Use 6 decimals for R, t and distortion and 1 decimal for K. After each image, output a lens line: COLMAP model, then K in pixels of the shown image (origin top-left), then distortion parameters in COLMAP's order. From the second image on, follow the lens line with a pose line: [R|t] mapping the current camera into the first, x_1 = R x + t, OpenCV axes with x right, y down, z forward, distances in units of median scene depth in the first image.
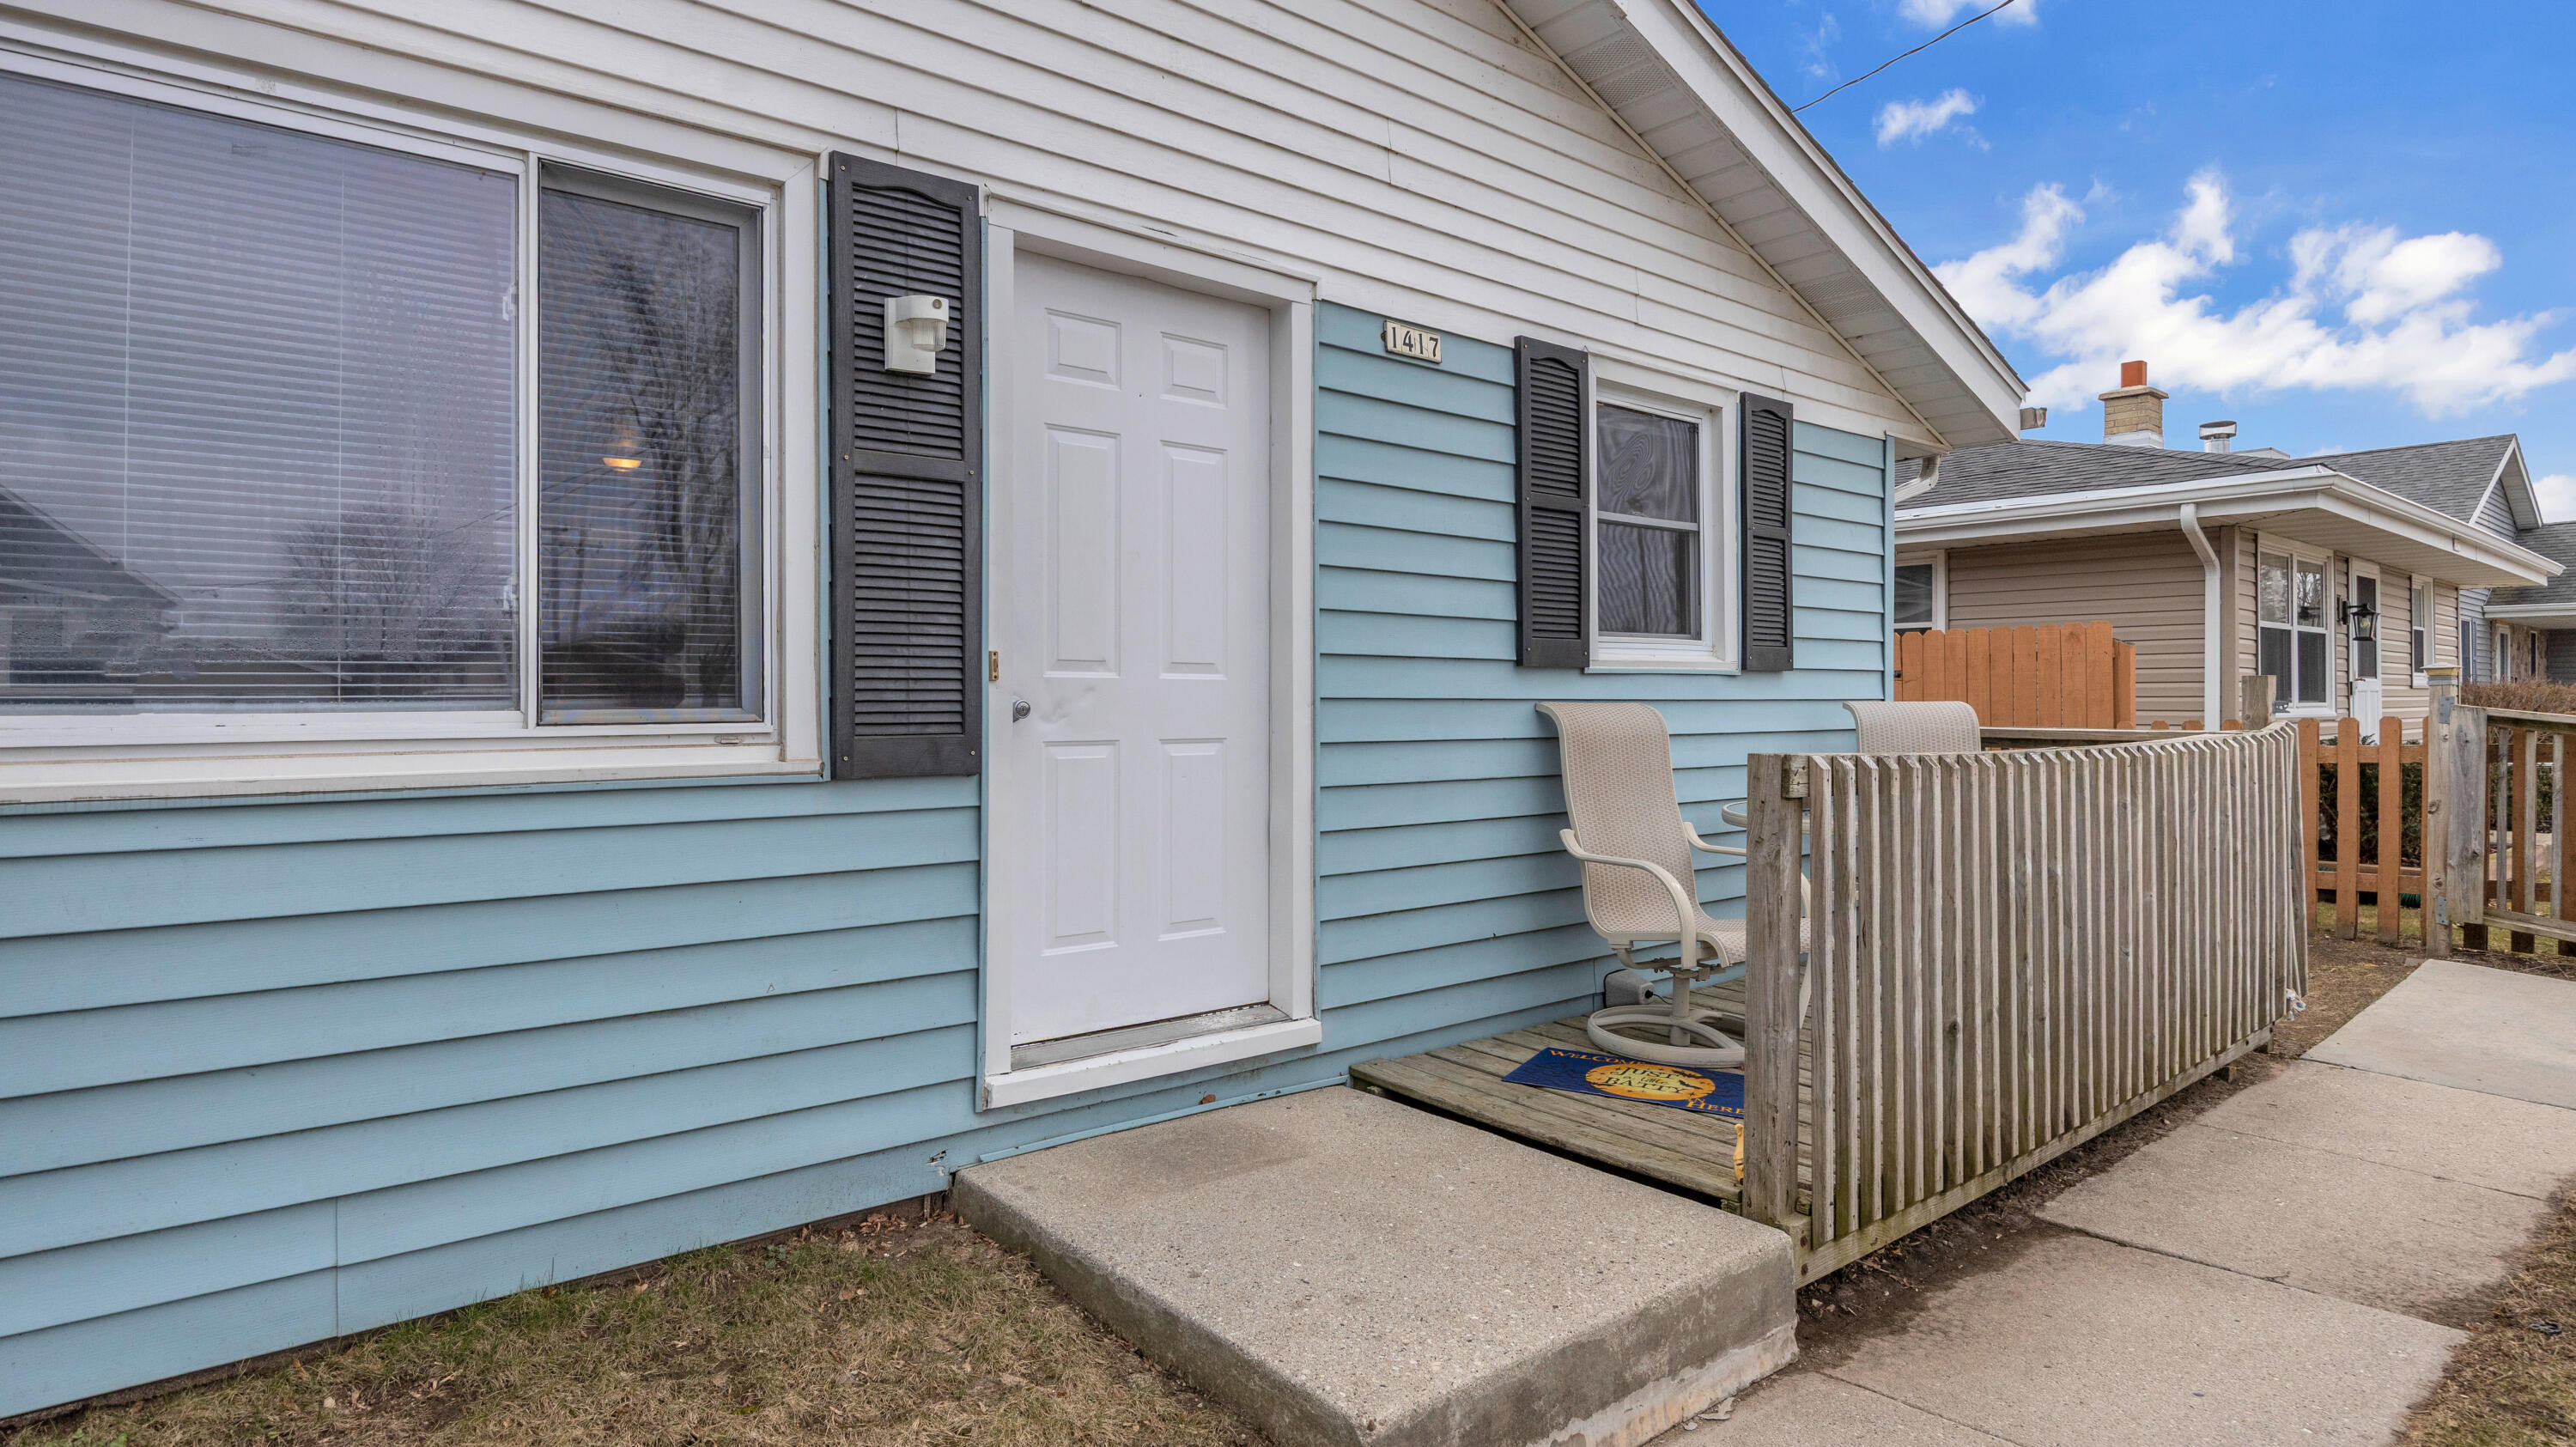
lens RADIAL K [[1370.0, 0, 1286.2], [0, 1370.0, 691.9], [0, 0, 1]] dist [-0.004274, -0.000225]
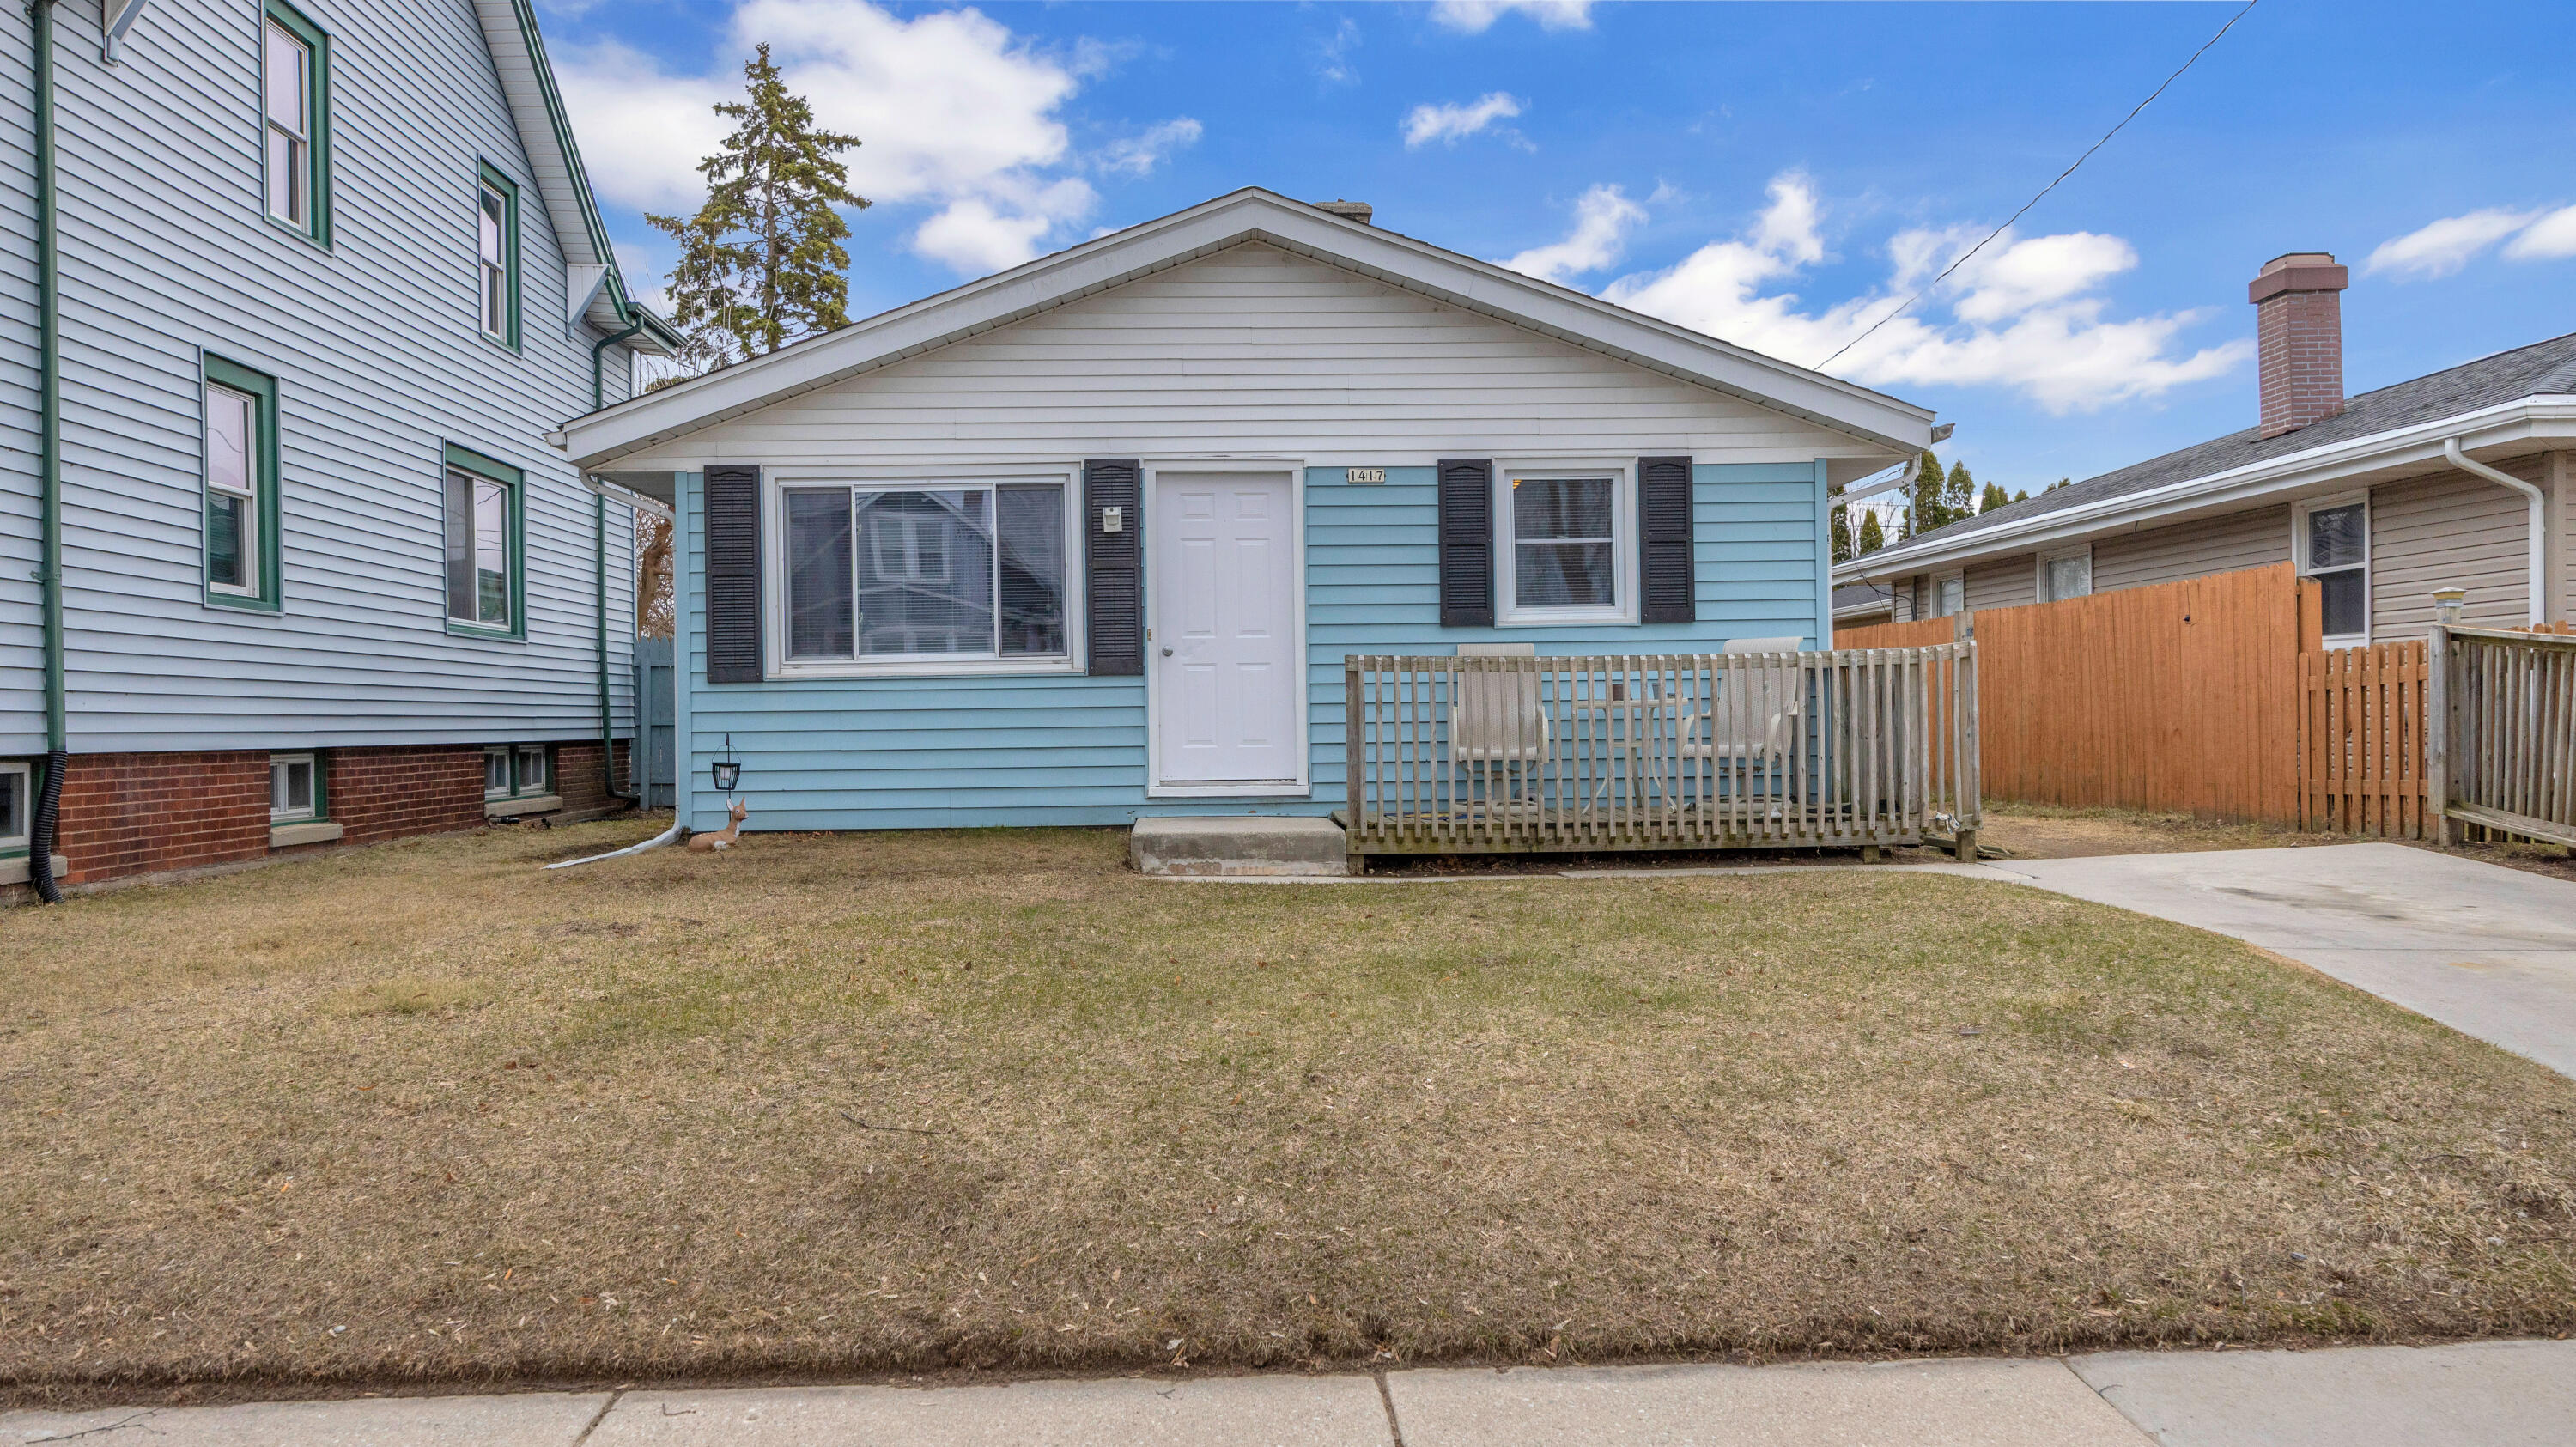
lens RADIAL K [[2036.4, 0, 1257.9], [0, 2036.4, 723.5], [0, 0, 1]] dist [-0.003853, 0.000068]
pose [[0.791335, -0.012906, -0.611247, 1.859427], [0.018125, 0.999833, 0.002355, 0.116473], [0.611115, -0.012942, 0.791436, -1.583041]]
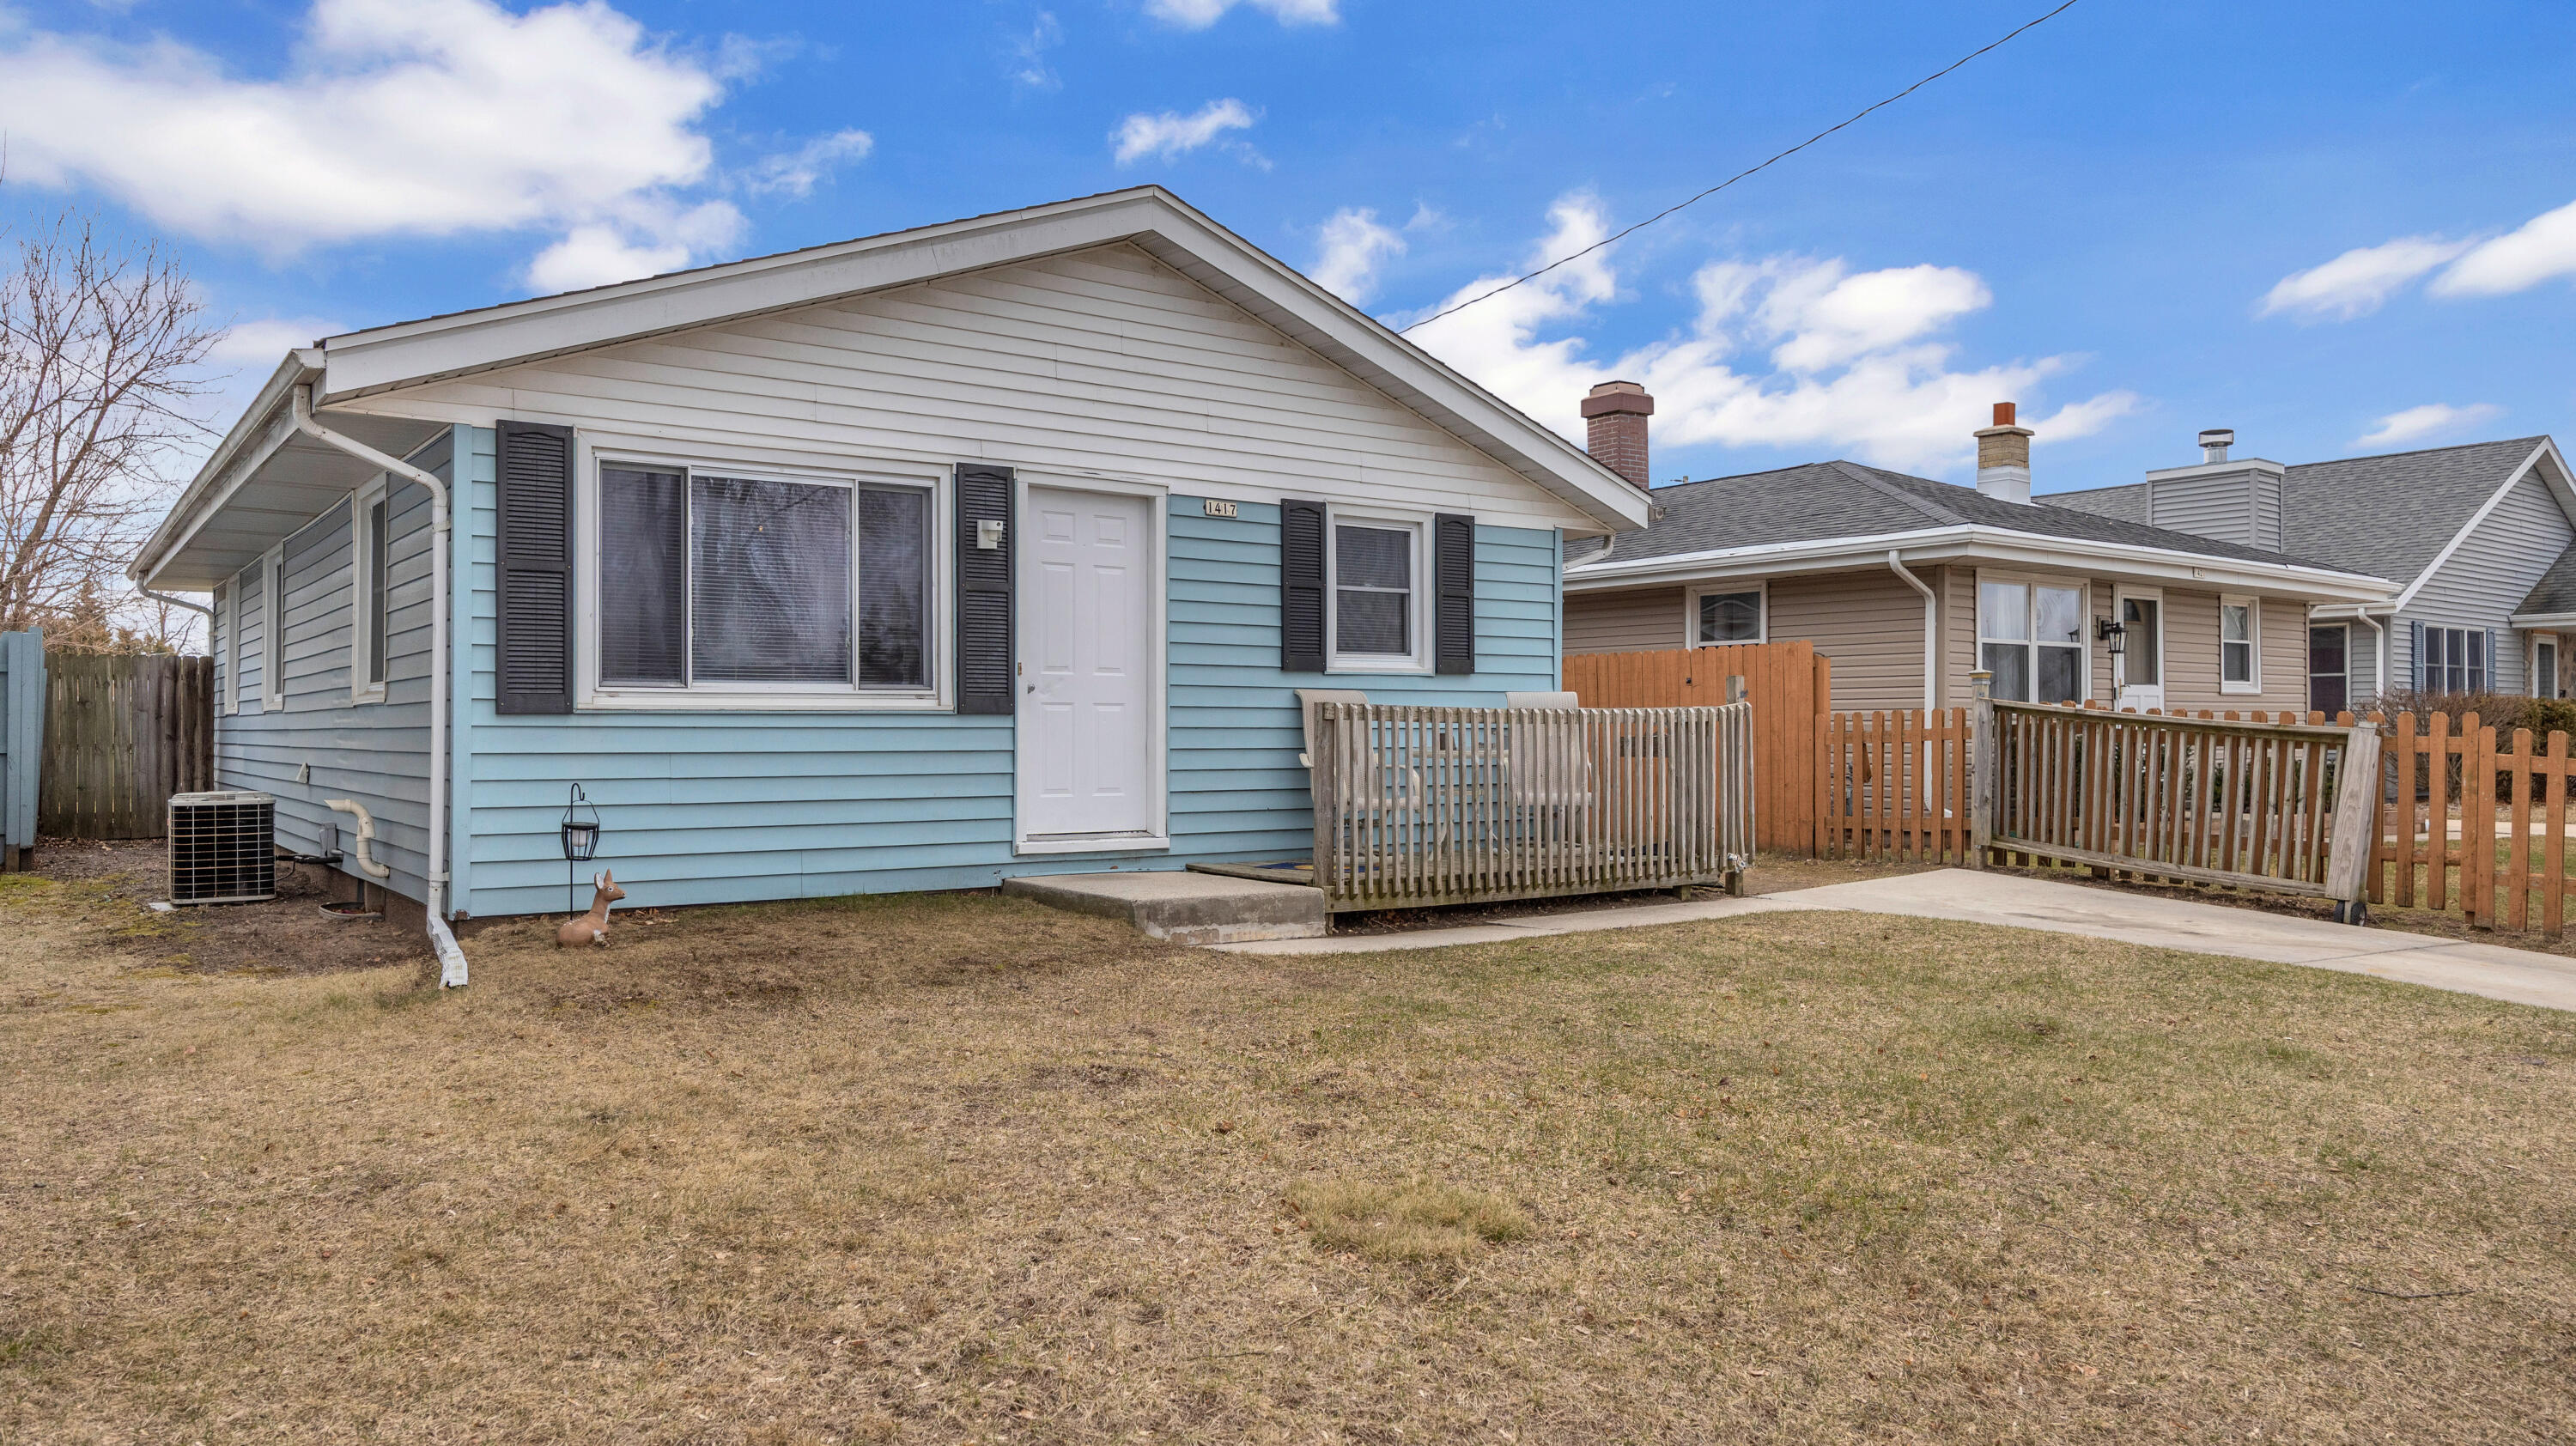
lens RADIAL K [[1873.4, 0, 1288.0], [0, 1873.4, 723.0], [0, 0, 1]] dist [-0.001618, -0.000955]
pose [[0.999703, 0.000370, -0.024382, 0.254914], [-0.000318, 0.999998, 0.002129, 0.052727], [0.024382, -0.002121, 0.999700, -1.725632]]
